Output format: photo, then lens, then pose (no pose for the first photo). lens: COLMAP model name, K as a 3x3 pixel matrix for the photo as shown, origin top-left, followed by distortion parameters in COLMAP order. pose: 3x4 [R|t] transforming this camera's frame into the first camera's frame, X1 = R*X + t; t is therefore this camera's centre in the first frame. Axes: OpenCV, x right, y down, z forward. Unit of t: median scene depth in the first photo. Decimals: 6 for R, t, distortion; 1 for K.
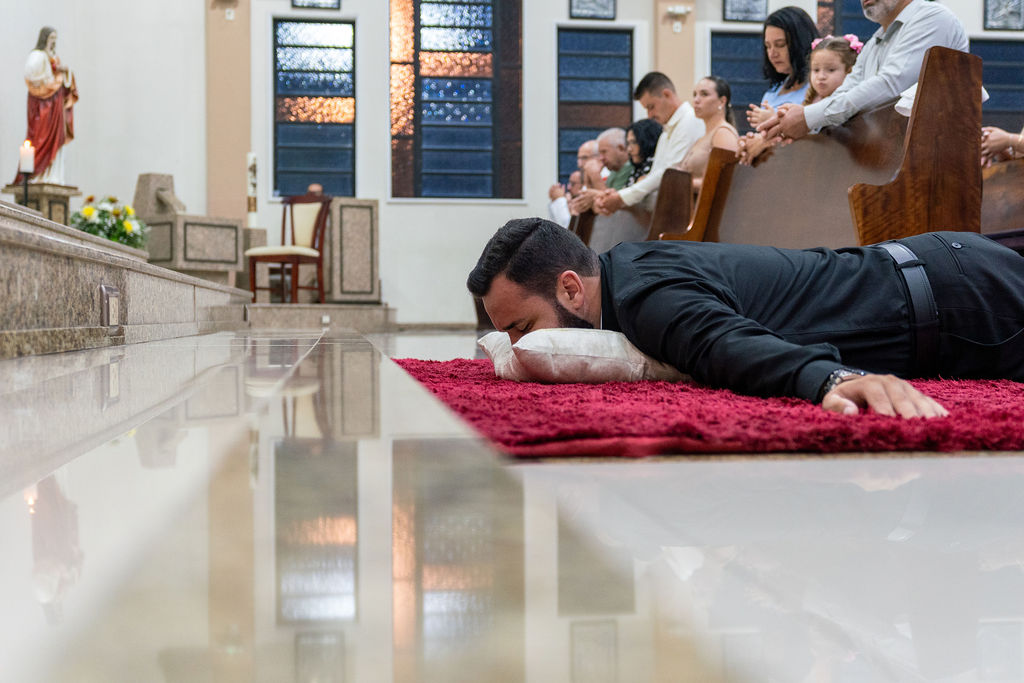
lens RADIAL K [[1226.6, 0, 512.0], [0, 1226.6, 341.5], [0, 0, 1]] dist [0.004110, 0.014663]
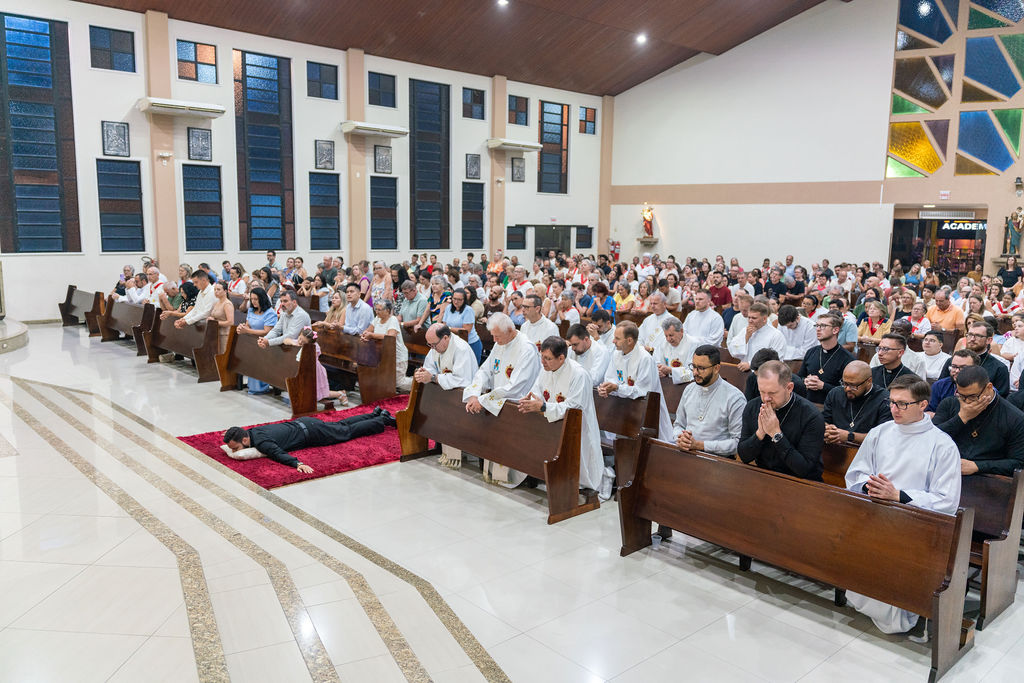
lens RADIAL K [[799.3, 0, 512.0], [0, 799.3, 341.5], [0, 0, 1]] dist [-0.000485, -0.001668]
pose [[0.824934, -0.068117, 0.561110, -0.143314], [-0.007884, 0.991229, 0.131922, -0.146643], [-0.565175, -0.113250, 0.817161, -0.387024]]
